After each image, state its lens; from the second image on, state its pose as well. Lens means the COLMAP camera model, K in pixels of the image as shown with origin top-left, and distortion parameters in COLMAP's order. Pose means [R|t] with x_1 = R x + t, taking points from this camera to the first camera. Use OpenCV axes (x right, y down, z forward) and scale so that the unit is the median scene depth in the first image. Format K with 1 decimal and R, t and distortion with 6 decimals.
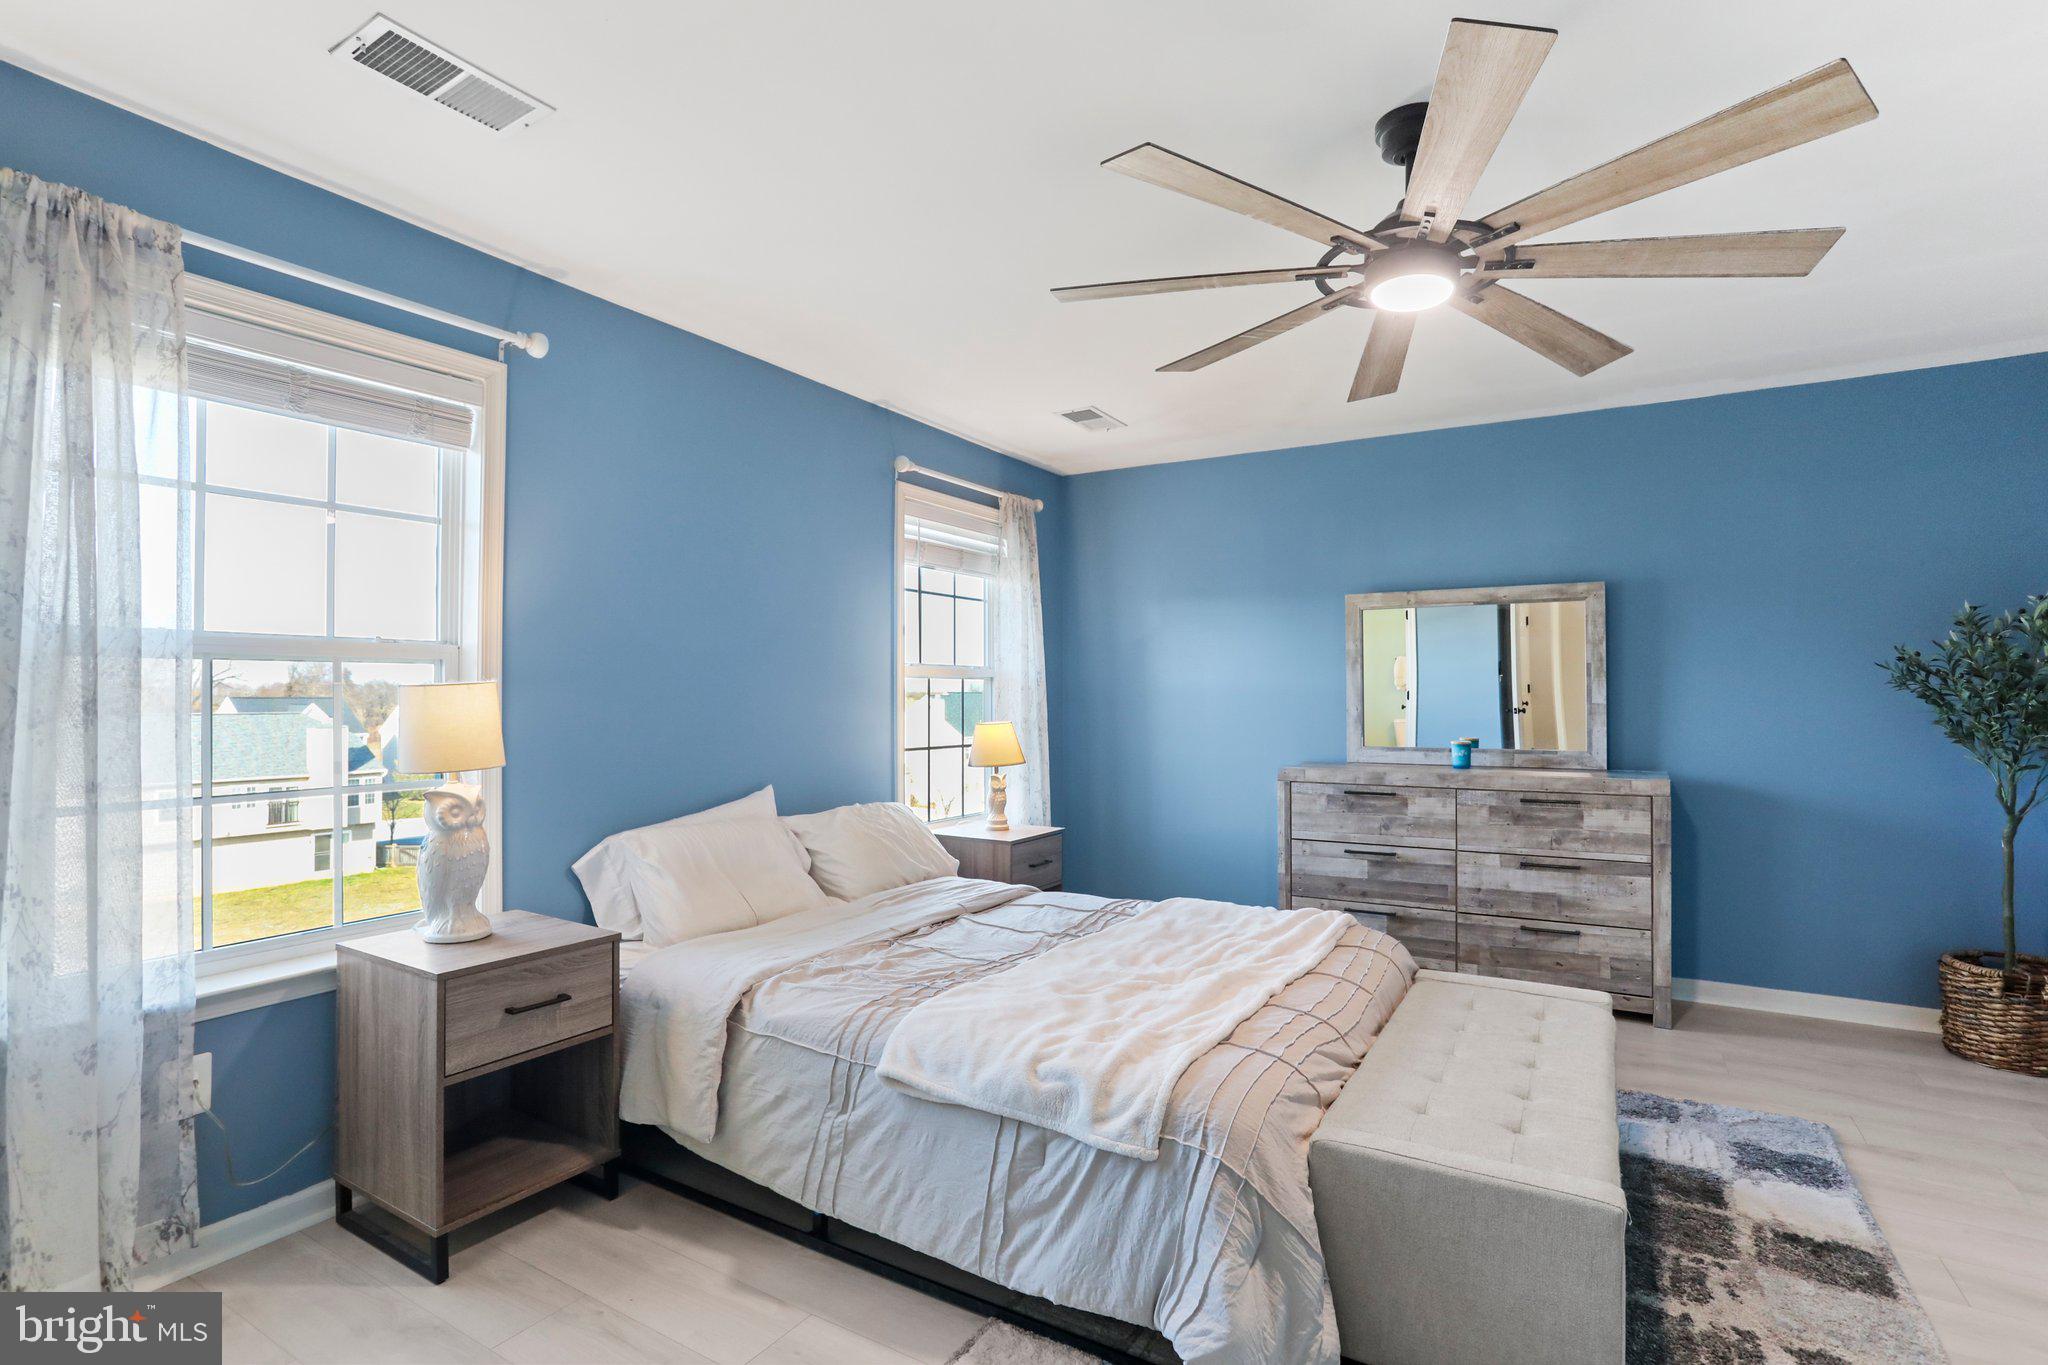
lens RADIAL K [[989.4, 0, 1029.1], [0, 989.4, 696.1], [0, 0, 1]] dist [-0.034197, 0.000250]
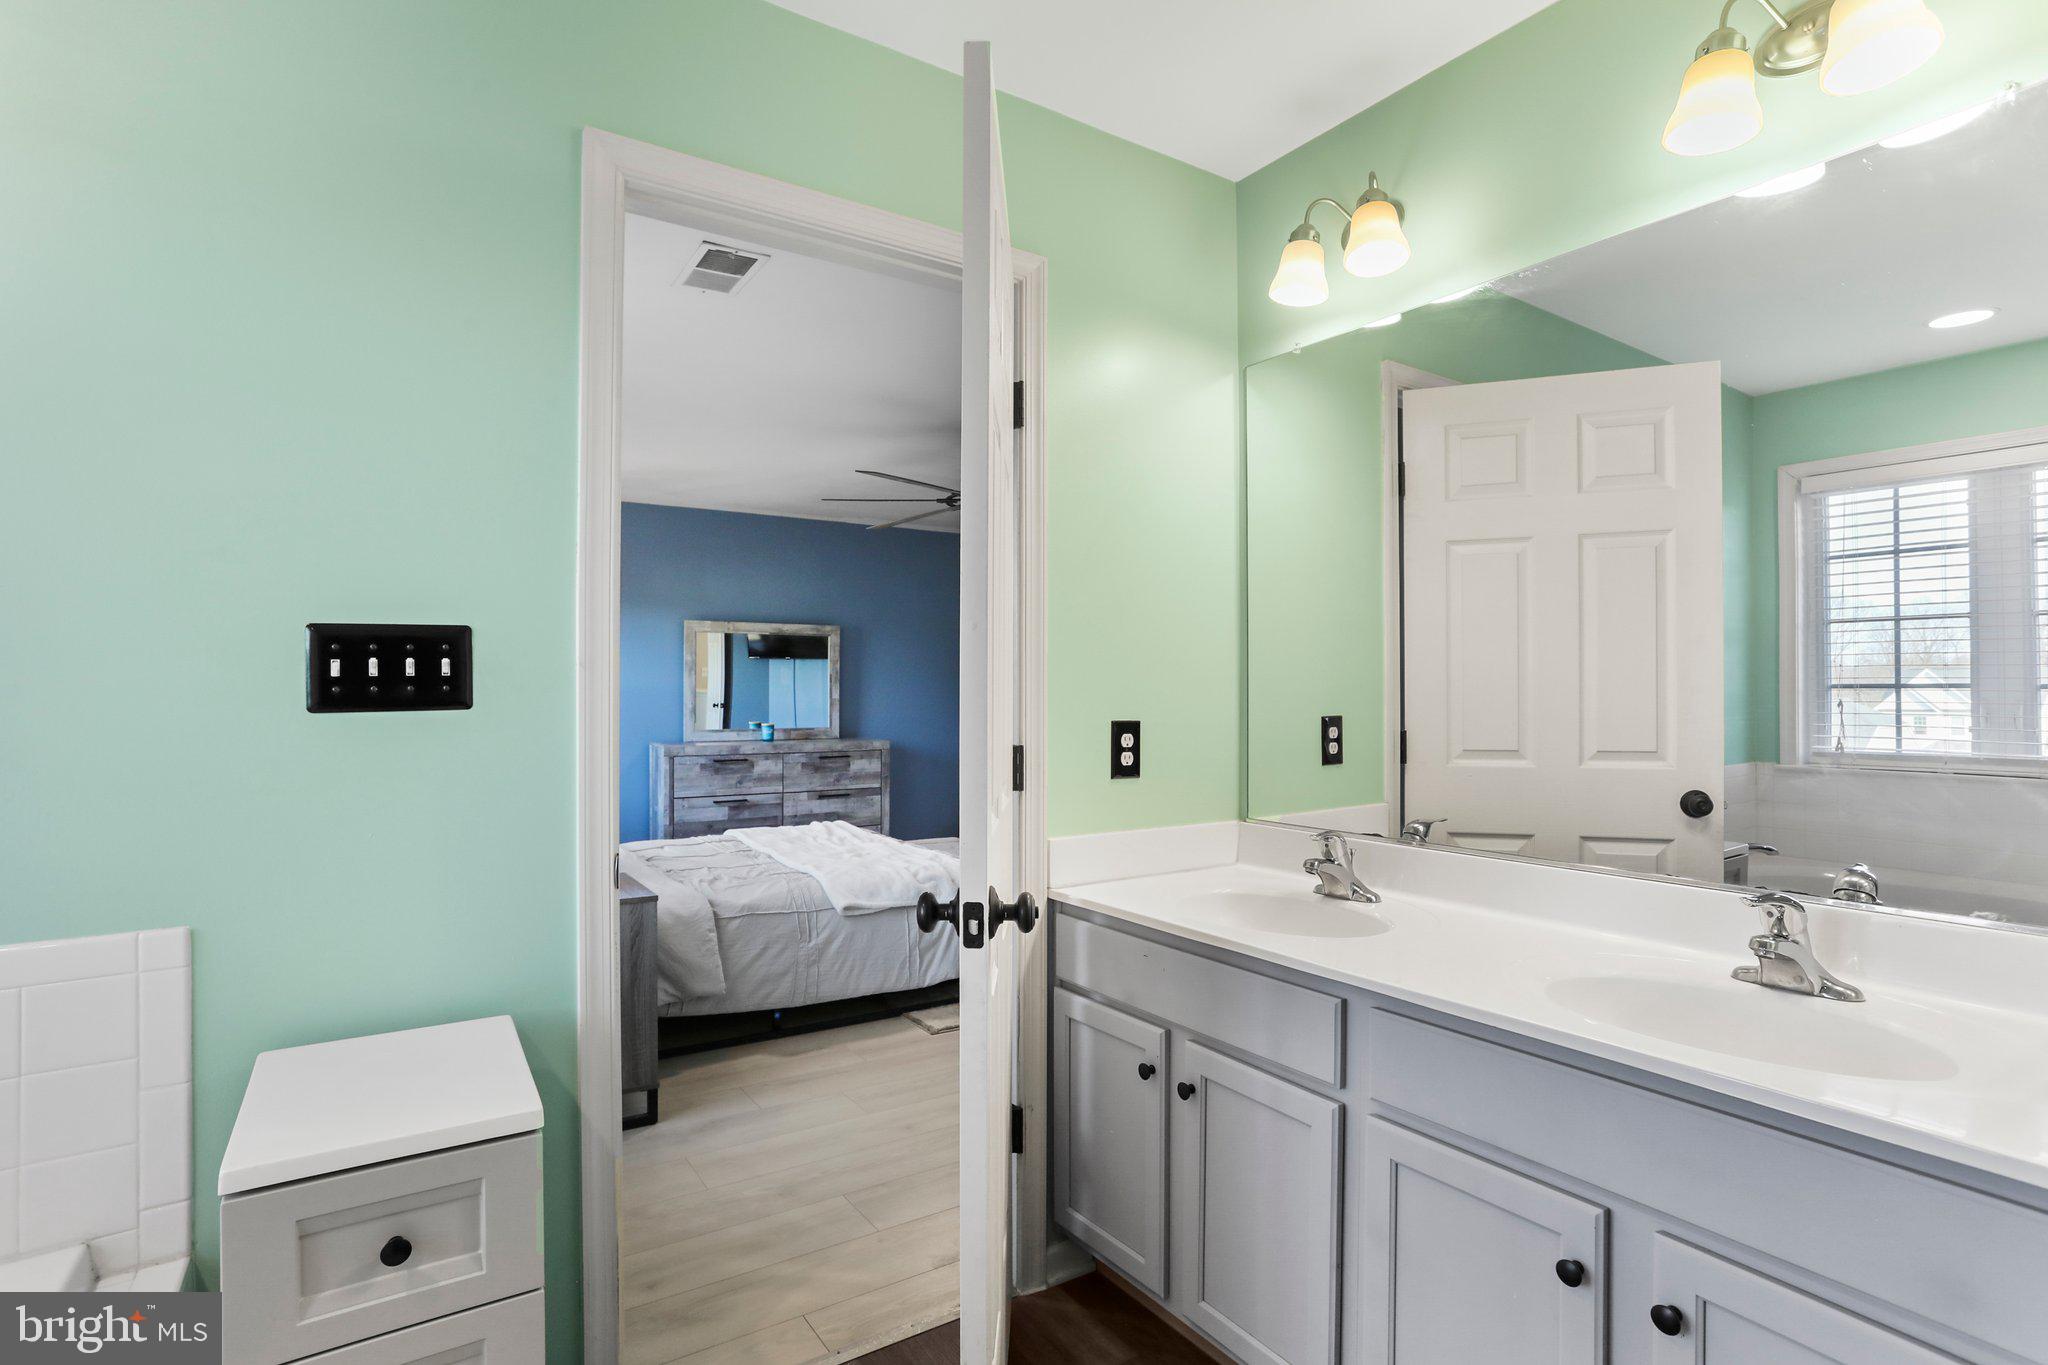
lens RADIAL K [[989.4, 0, 1029.1], [0, 989.4, 696.1], [0, 0, 1]] dist [-0.034197, 0.000250]
pose [[0.428818, 0.002810, 0.903387, -0.827574], [-0.002555, 0.999995, -0.001898, 0.004856], [-0.903387, -0.001495, 0.428823, -0.030211]]
